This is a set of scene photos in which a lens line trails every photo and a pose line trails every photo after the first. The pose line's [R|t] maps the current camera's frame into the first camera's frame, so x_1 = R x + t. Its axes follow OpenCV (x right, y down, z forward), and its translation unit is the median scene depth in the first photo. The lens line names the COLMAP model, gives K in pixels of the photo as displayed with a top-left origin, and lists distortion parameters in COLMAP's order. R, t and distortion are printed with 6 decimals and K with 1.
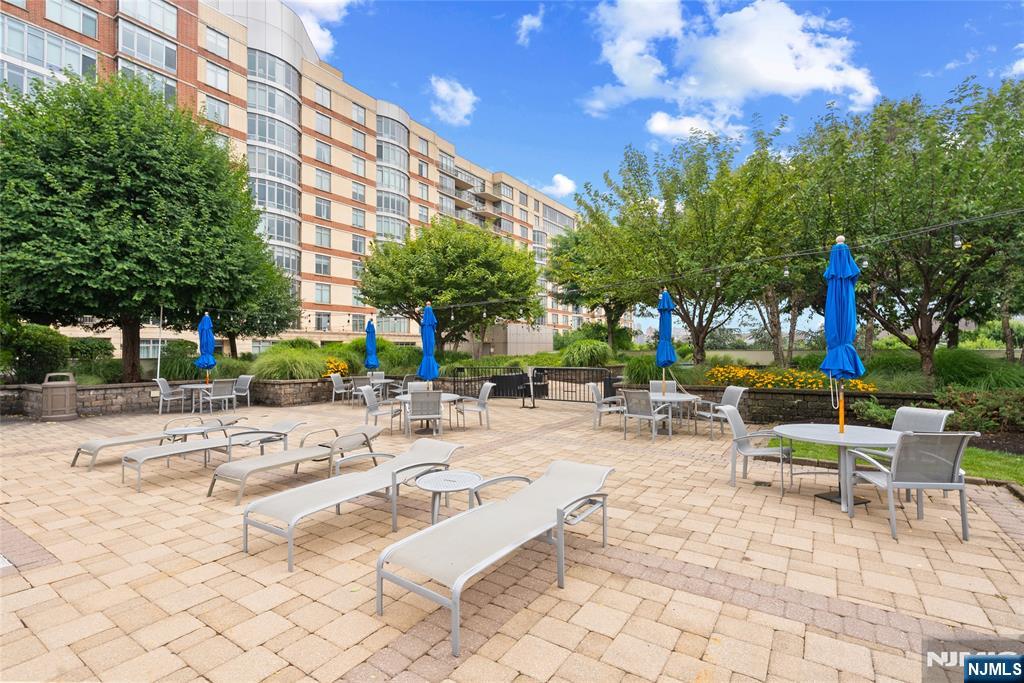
lens RADIAL K [[476.8, 0, 508.6], [0, 476.8, 340.8], [0, 0, 1]] dist [-0.001015, 0.001910]
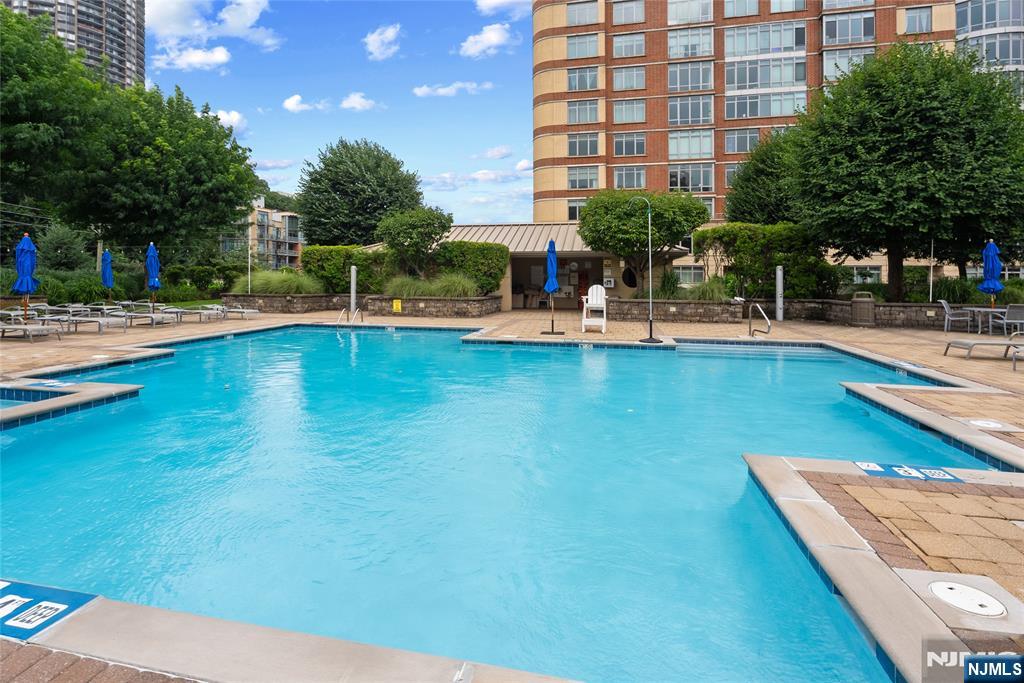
lens RADIAL K [[499.3, 0, 503.6], [0, 499.3, 268.4], [0, 0, 1]] dist [0.003999, 0.000629]
pose [[0.367166, -0.006950, -0.930129, -0.000700], [0.008781, 0.999953, -0.004005, -0.000320], [0.930114, -0.006697, 0.367210, -0.107326]]
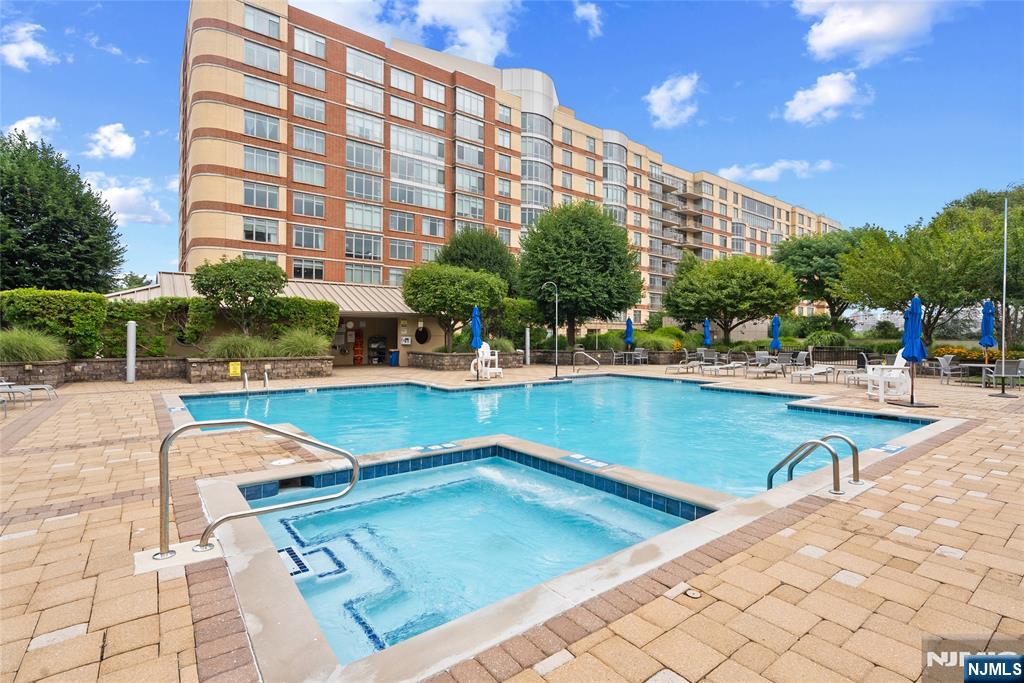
lens RADIAL K [[476.8, 0, 514.0], [0, 476.8, 331.7], [0, 0, 1]] dist [-0.001015, 0.001910]
pose [[0.944640, 0.008815, -0.327989, -0.114525], [-0.006094, 0.999938, 0.009323, -0.002707], [0.328051, -0.006808, 0.944636, -0.287034]]
